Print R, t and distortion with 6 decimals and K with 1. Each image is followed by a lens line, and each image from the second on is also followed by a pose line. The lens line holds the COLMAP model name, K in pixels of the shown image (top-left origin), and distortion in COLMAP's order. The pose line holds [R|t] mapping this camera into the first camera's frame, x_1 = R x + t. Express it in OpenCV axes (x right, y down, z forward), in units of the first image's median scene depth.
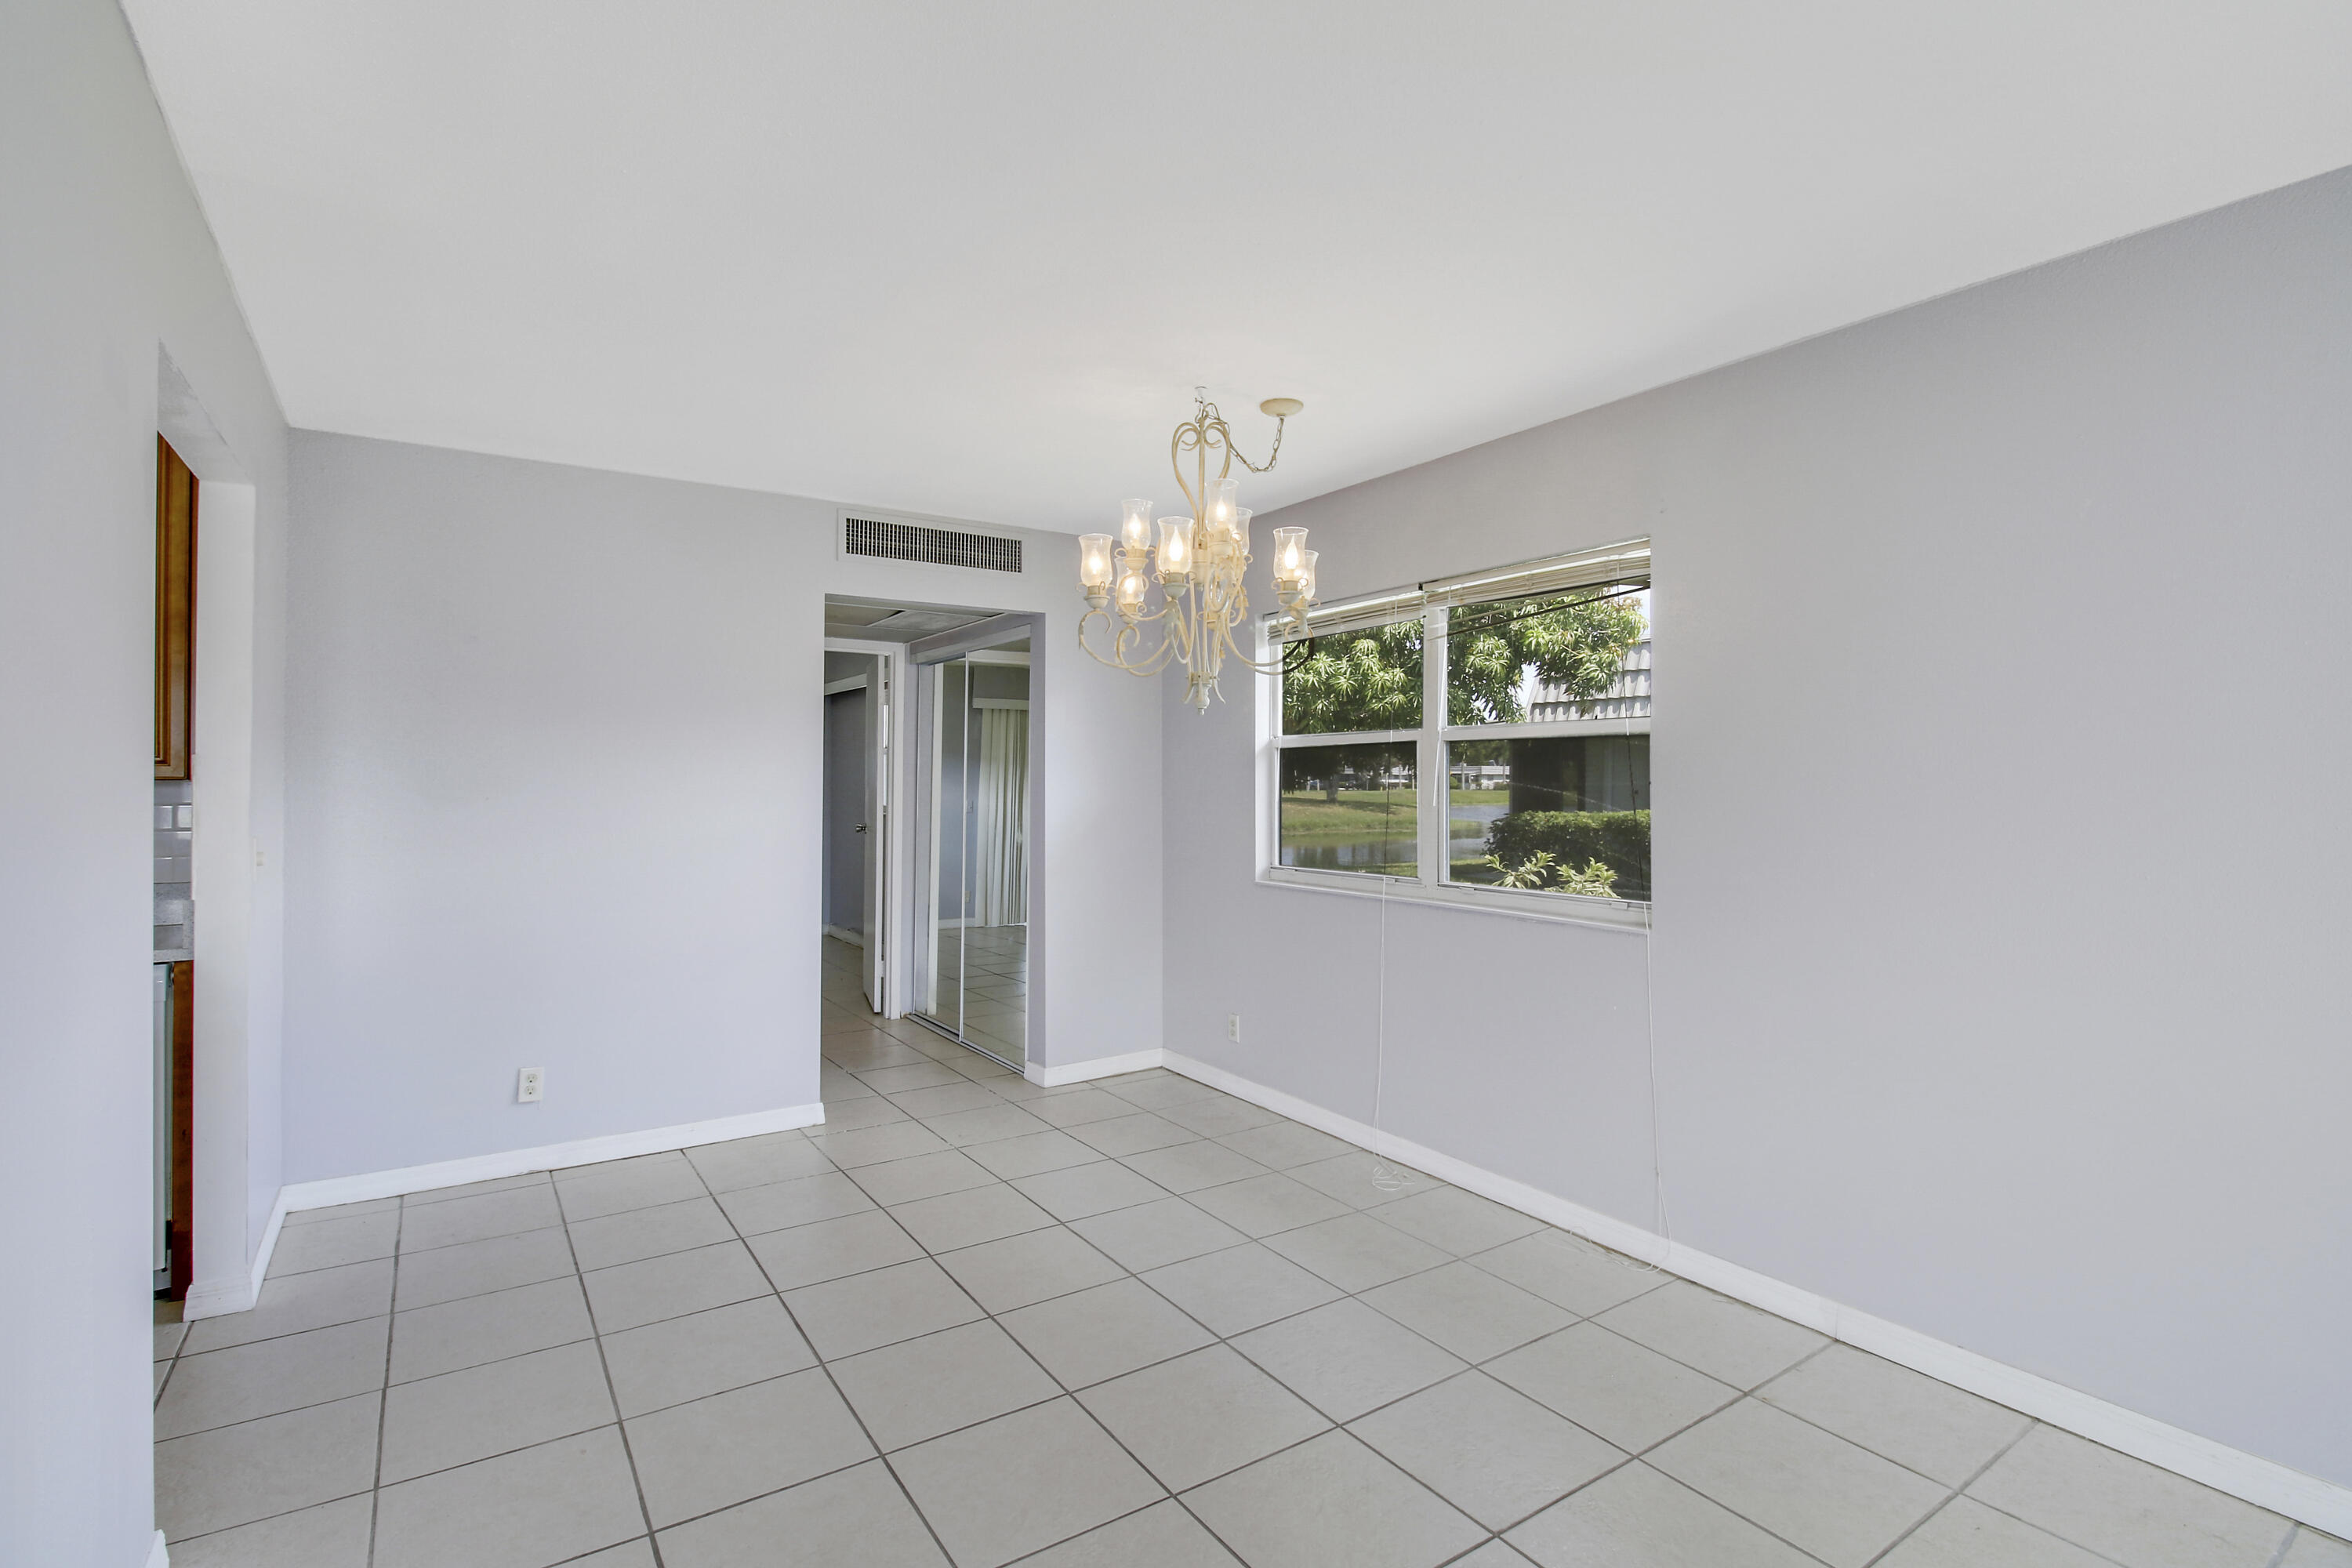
lens RADIAL K [[1105.9, 0, 1203.0], [0, 1105.9, 802.9], [0, 0, 1]] dist [0.001010, -0.001116]
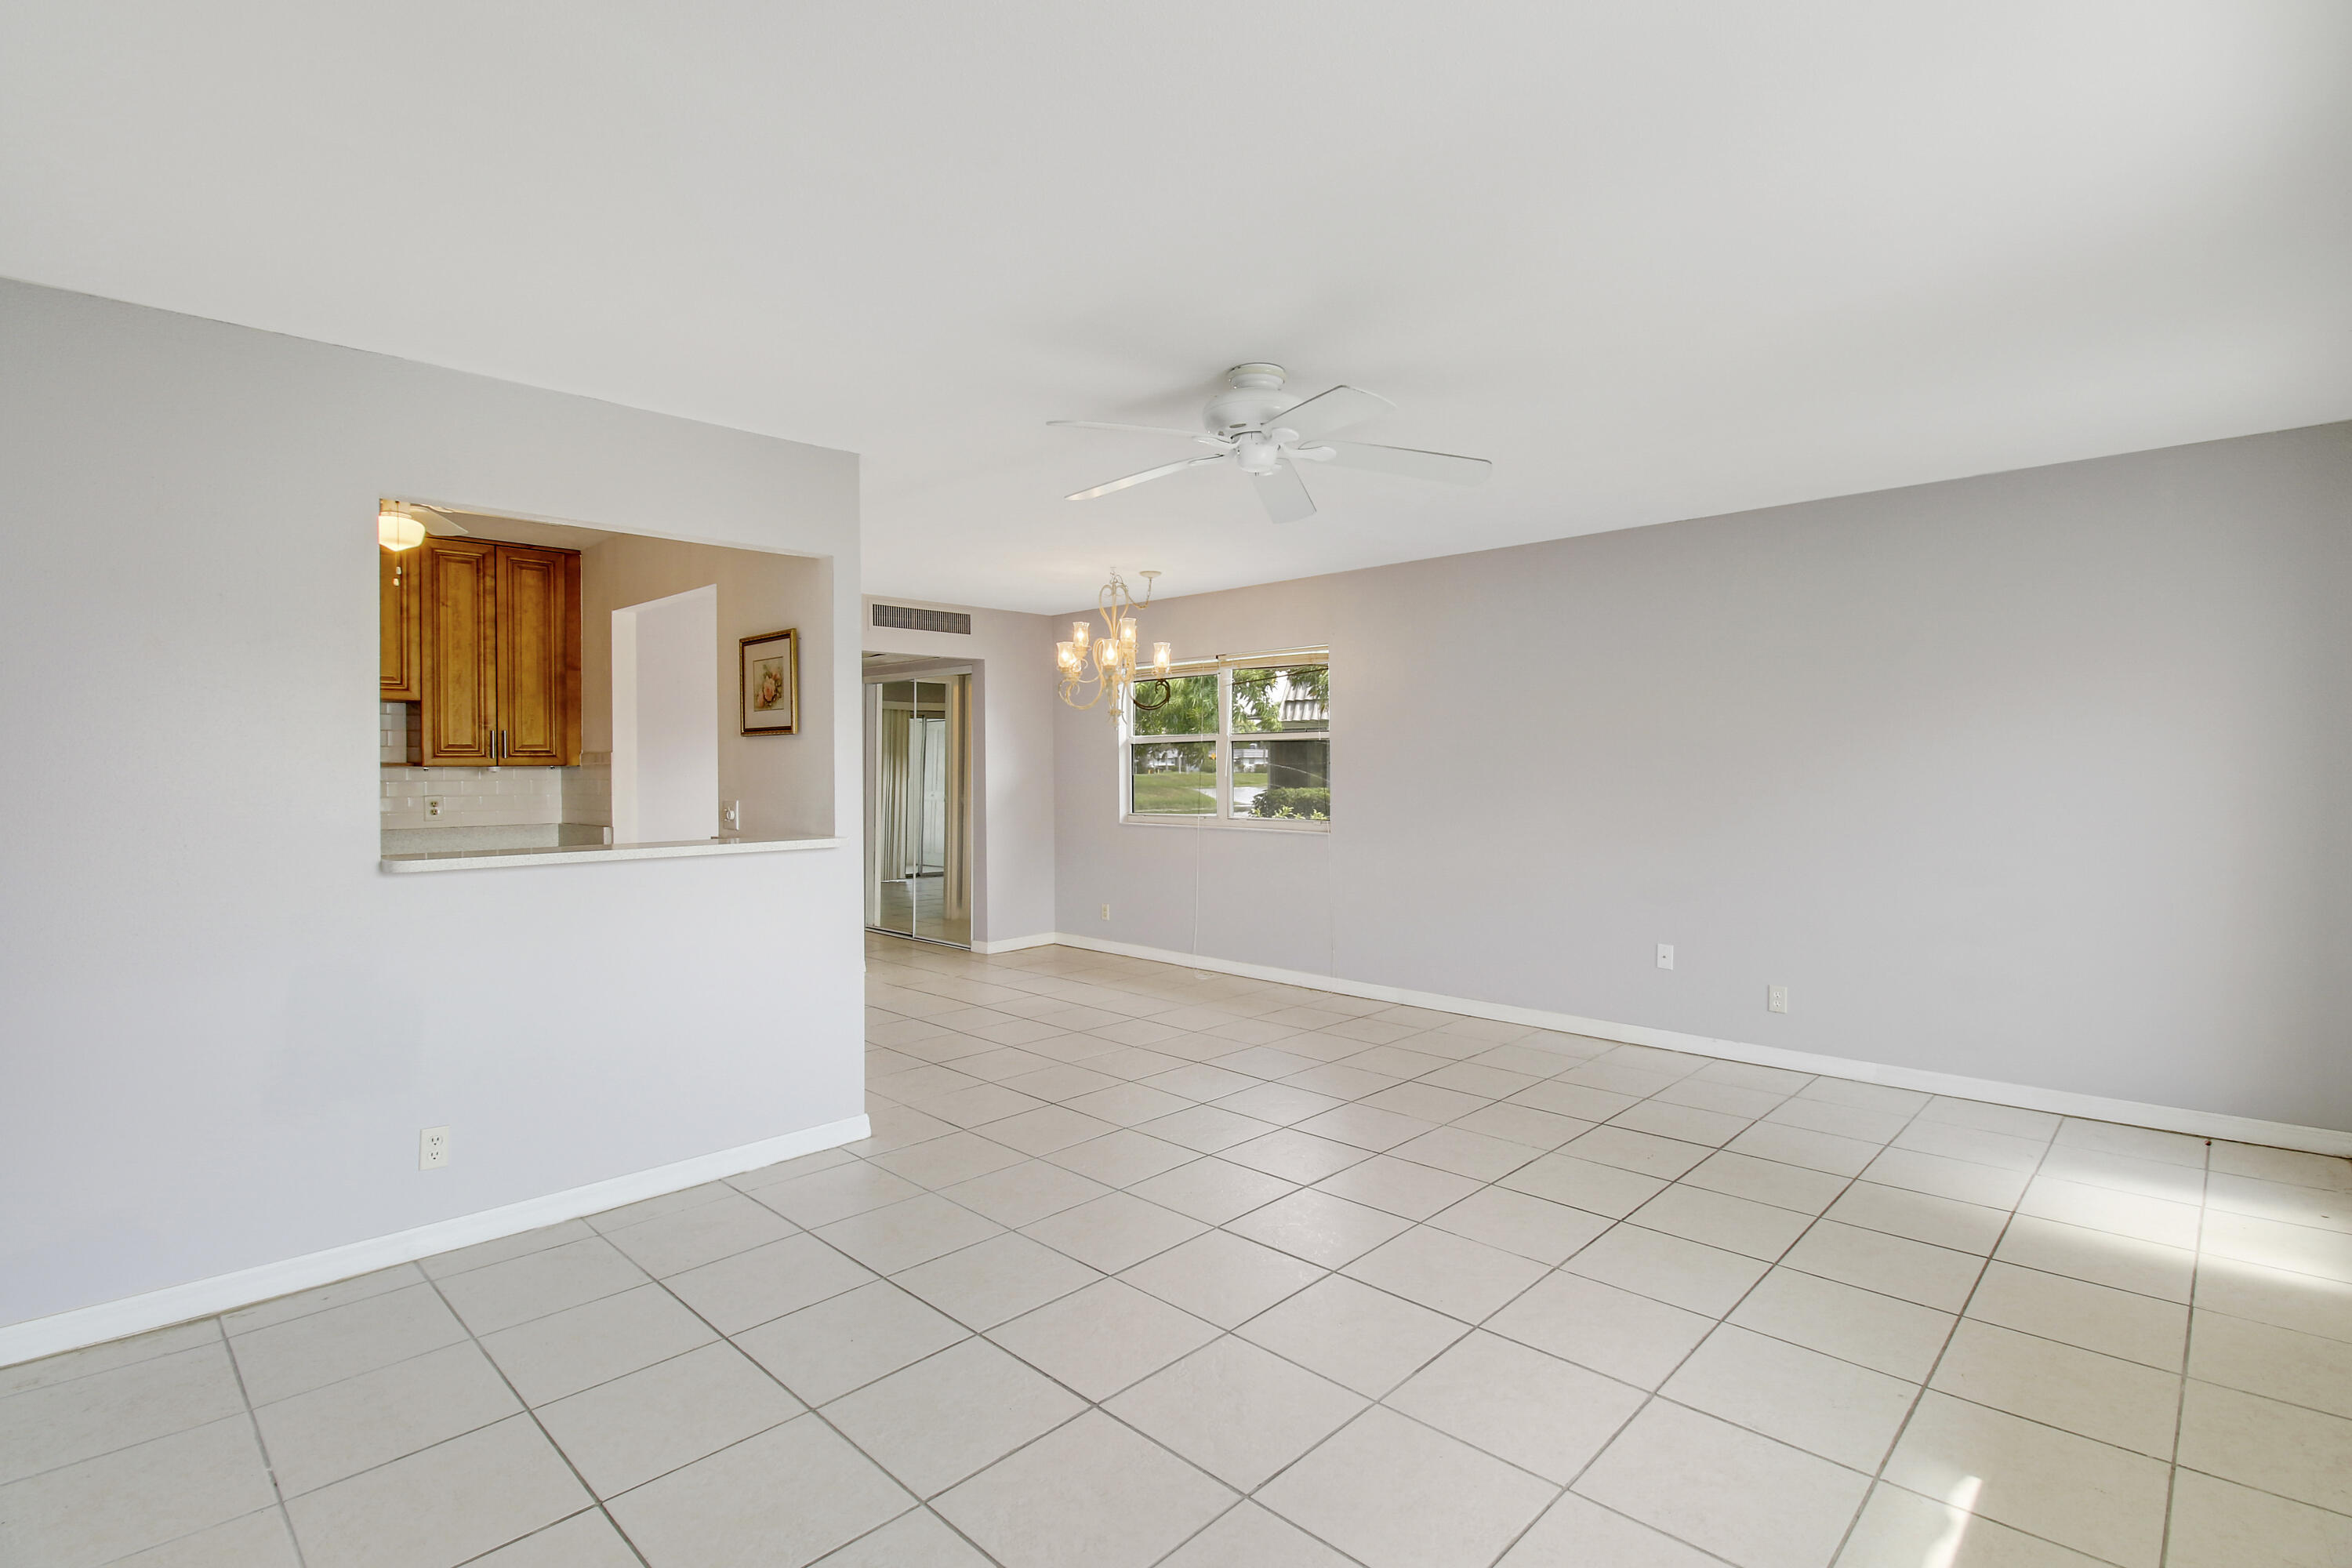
lens RADIAL K [[1112.6, 0, 1183.6], [0, 1112.6, 778.6], [0, 0, 1]] dist [-0.001689, -0.000908]
pose [[0.981389, -0.006065, 0.191933, -0.171299], [0.007411, 0.999953, -0.006298, 0.013694], [-0.191885, 0.007603, 0.981388, -0.643410]]
